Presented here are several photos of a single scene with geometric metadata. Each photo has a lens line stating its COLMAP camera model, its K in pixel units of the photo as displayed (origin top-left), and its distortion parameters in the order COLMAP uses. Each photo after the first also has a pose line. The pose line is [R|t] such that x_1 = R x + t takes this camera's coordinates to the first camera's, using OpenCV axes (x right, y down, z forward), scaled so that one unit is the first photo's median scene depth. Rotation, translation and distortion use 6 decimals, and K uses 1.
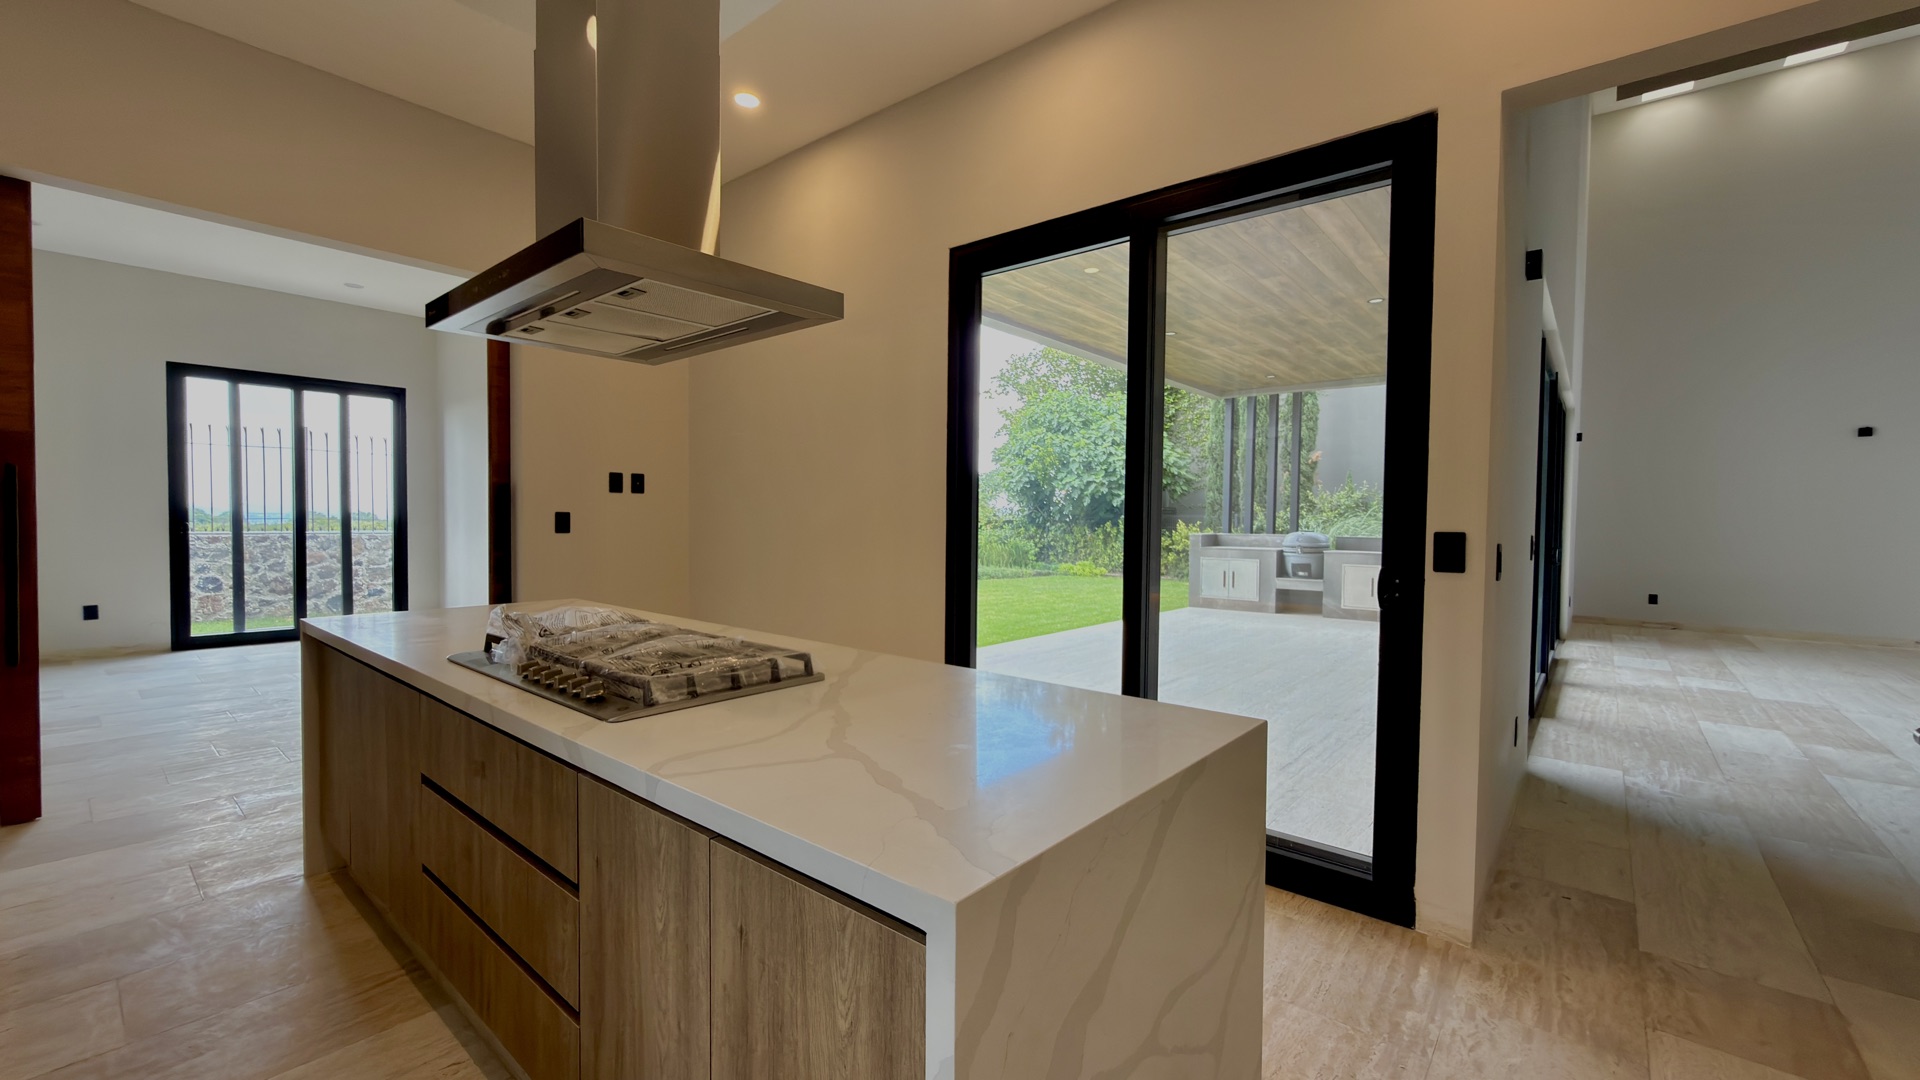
lens RADIAL K [[762.9, 0, 965.1], [0, 762.9, 540.6], [0, 0, 1]] dist [0.000038, 0.000279]
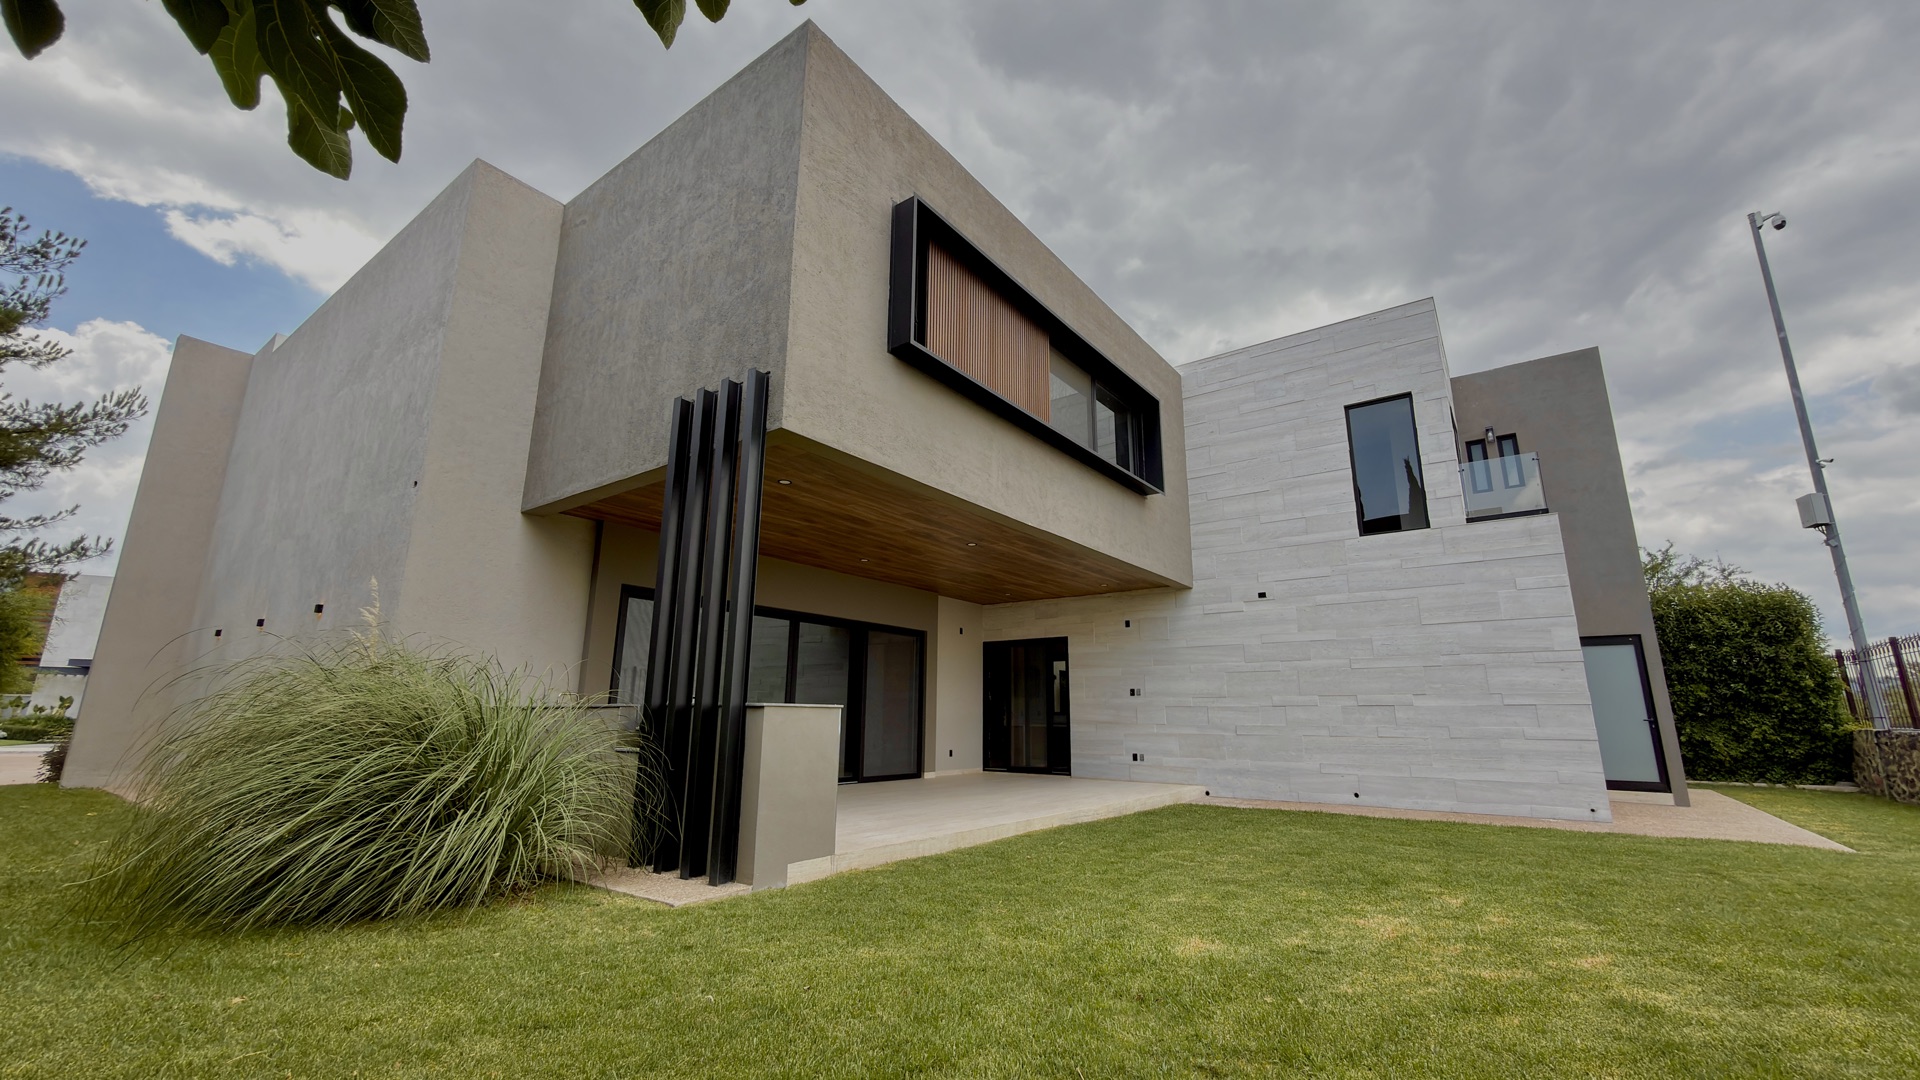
lens RADIAL K [[764.6, 0, 960.0], [0, 764.6, 540.0], [0, 0, 1]] dist [0.000532, 0.000252]
pose [[-0.998168, -0.031736, -0.051518, 0.165564], [-0.020745, 0.979303, -0.201335, -0.011450], [0.056841, -0.199897, -0.978167, 1.046111]]
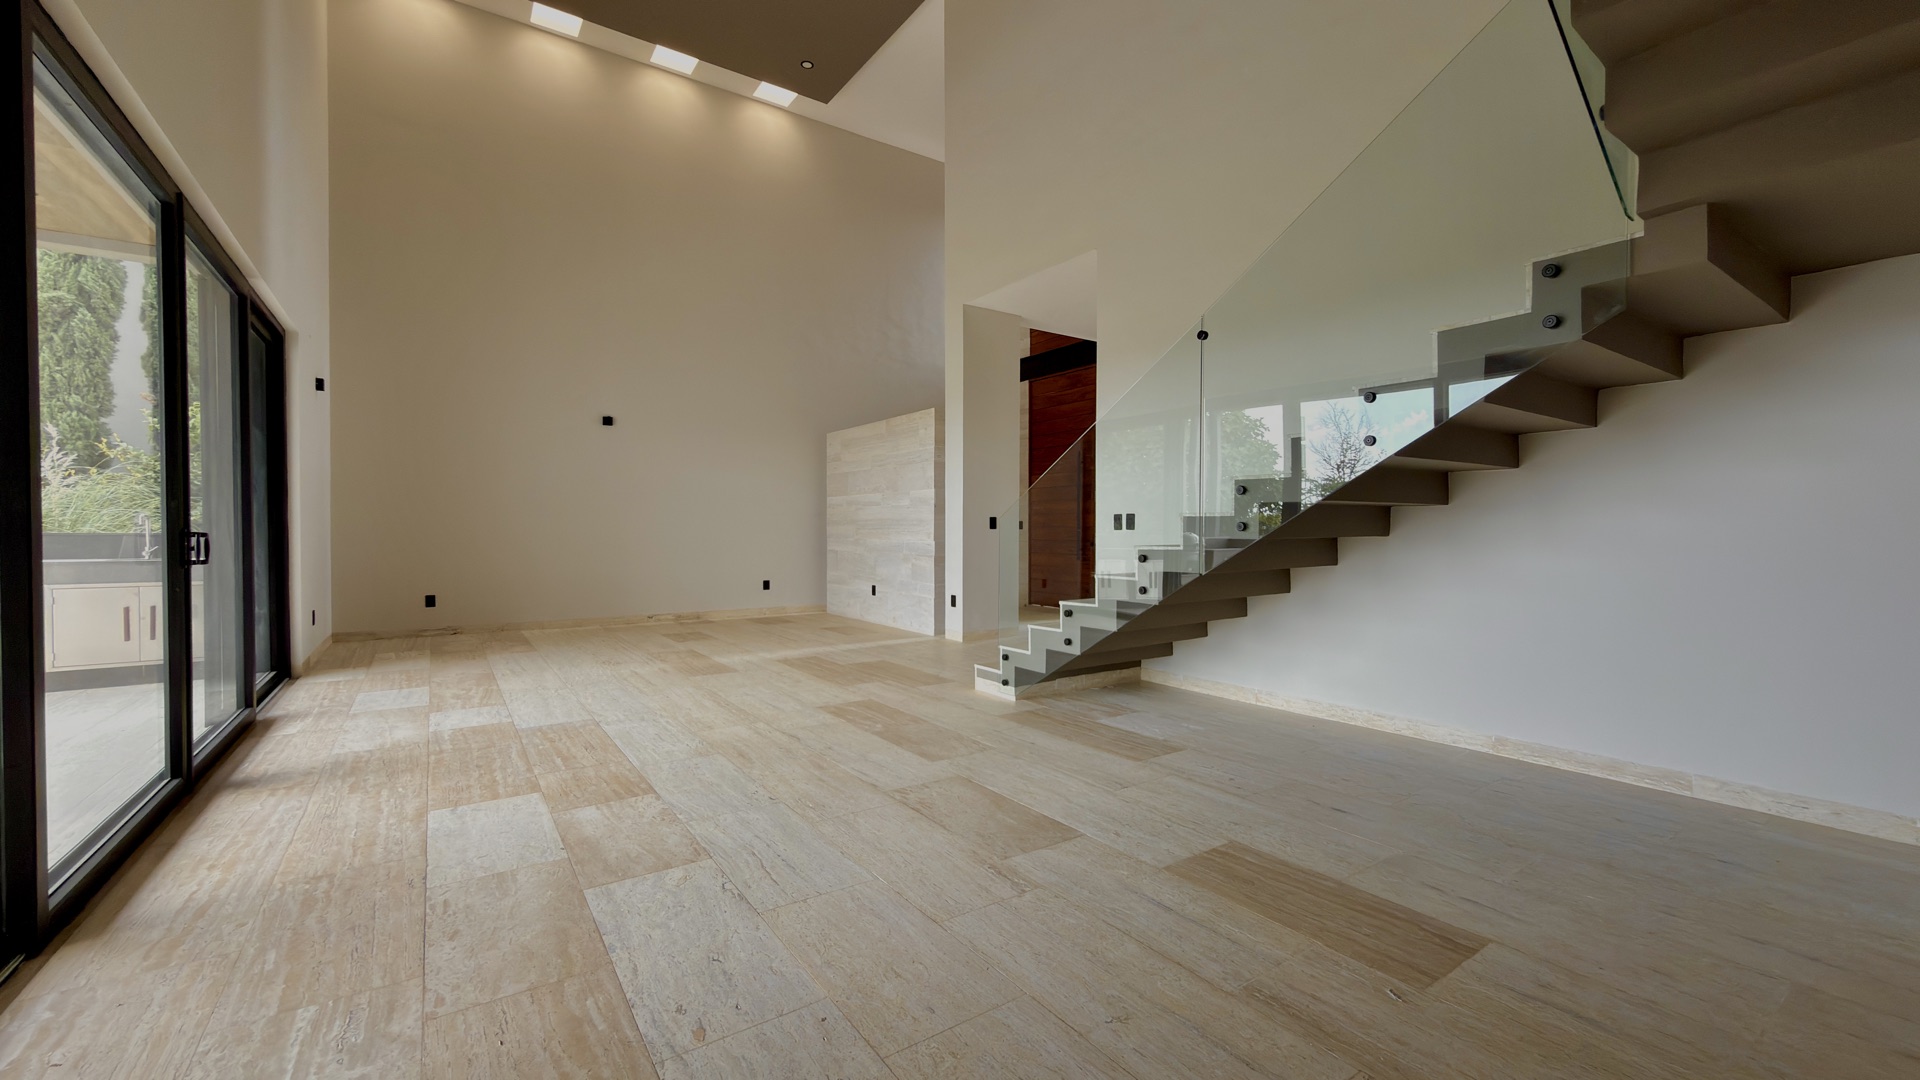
lens RADIAL K [[764.6, 0, 960.0], [0, 764.6, 540.0], [0, 0, 1]] dist [0.000532, 0.000252]
pose [[0.268549, -0.024860, 0.962945, 0.146203], [0.029613, 0.999407, 0.017542, 0.007592], [-0.962811, 0.023805, 0.269126, 0.126892]]
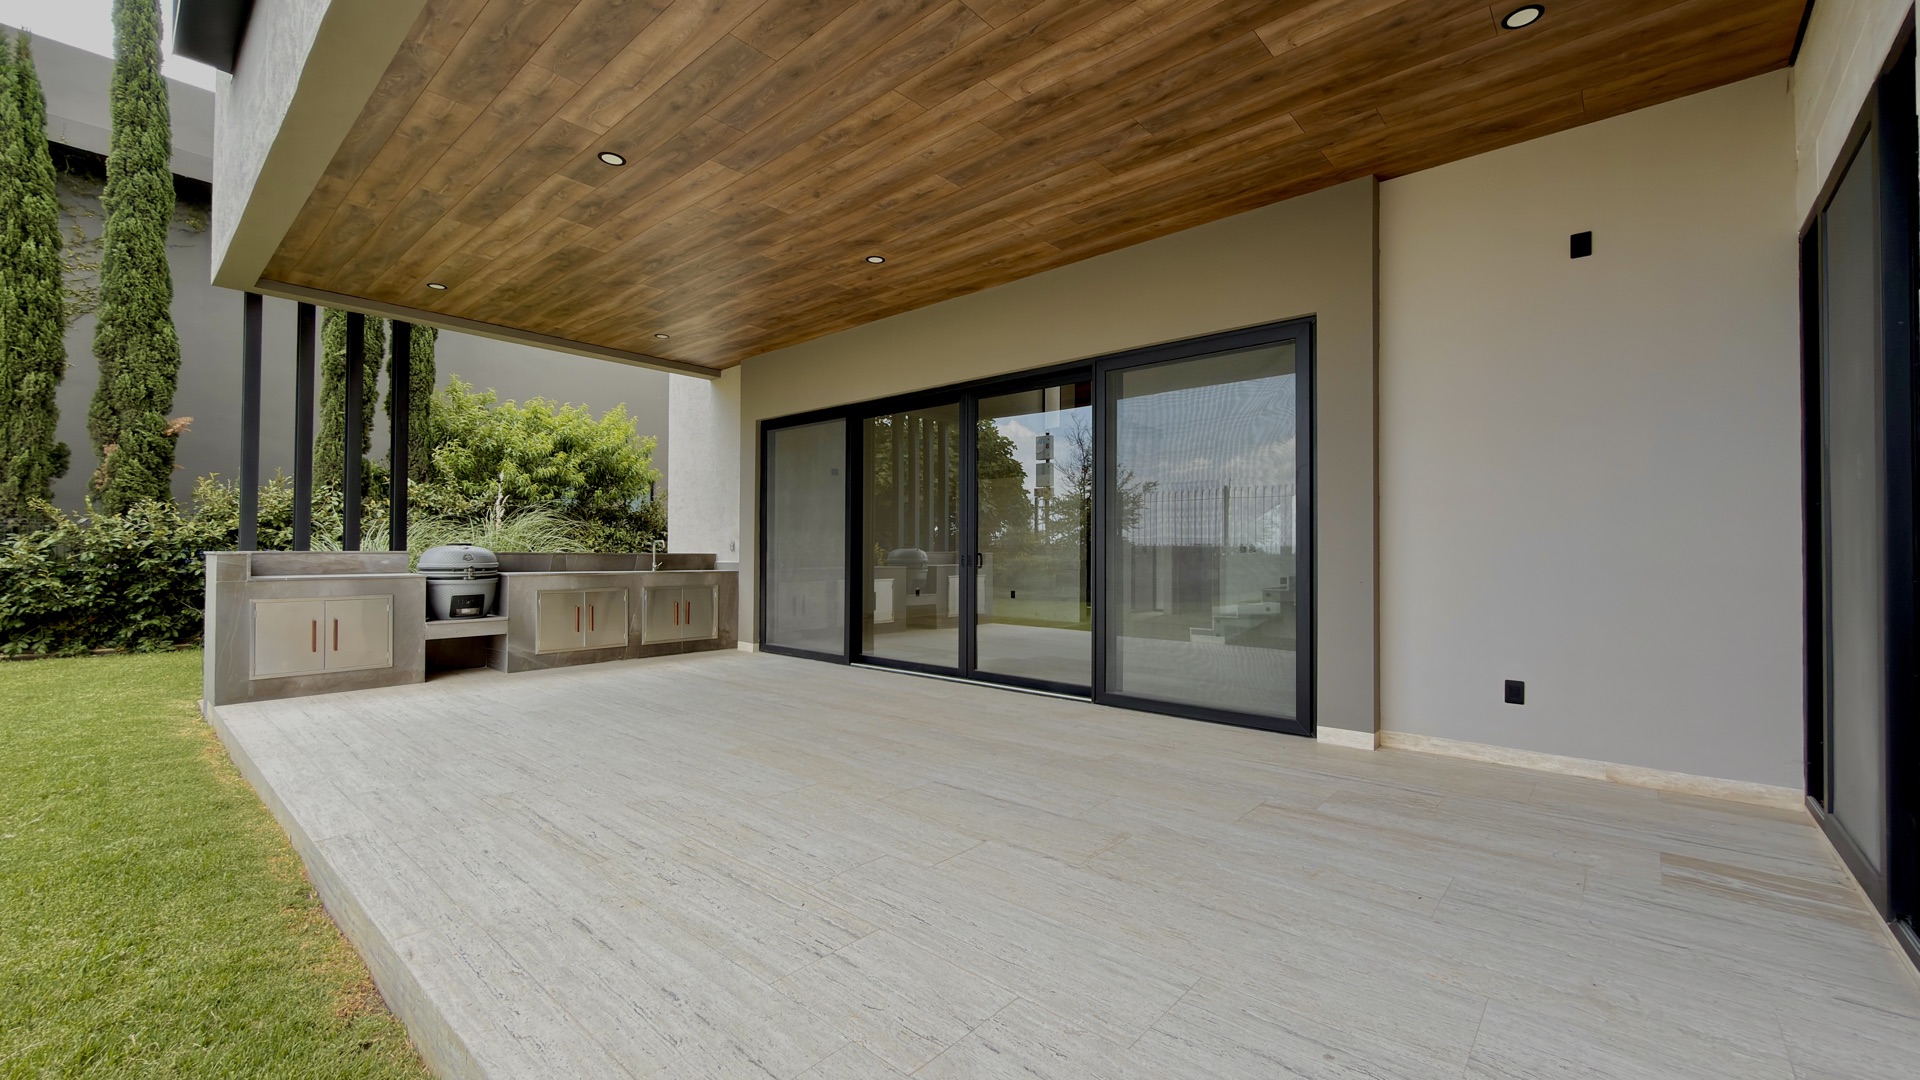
lens RADIAL K [[764.6, 0, 960.0], [0, 764.6, 540.0], [0, 0, 1]] dist [0.000532, 0.000252]
pose [[0.033199, 0.003397, 0.999443, -0.114226], [0.025373, 0.999669, -0.004240, -0.001712], [-0.999127, 0.025500, 0.033102, 0.351848]]
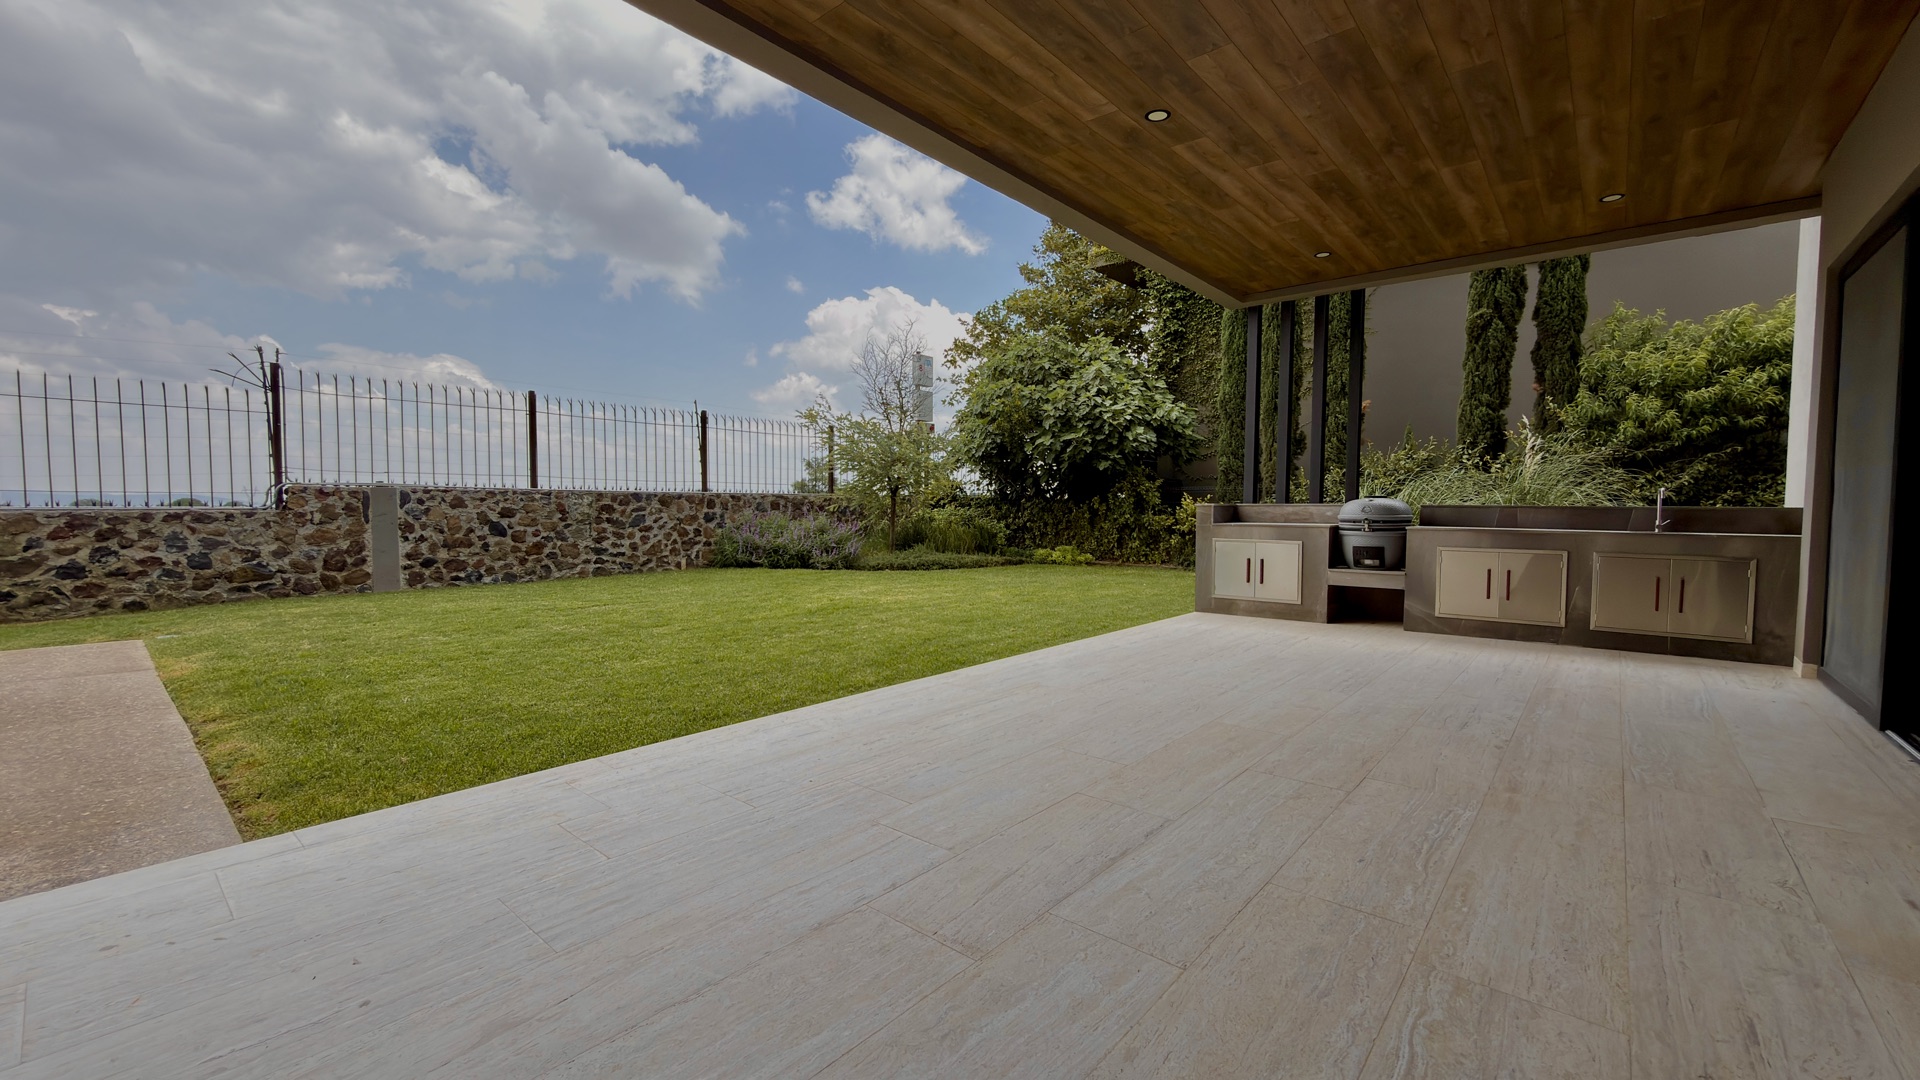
lens RADIAL K [[764.6, 0, 960.0], [0, 764.6, 540.0], [0, 0, 1]] dist [0.000532, 0.000252]
pose [[0.999852, -0.005481, -0.016338, 0.064690], [0.005763, 0.999834, 0.017276, 0.006899], [0.016241, -0.017368, 0.999717, 0.214299]]
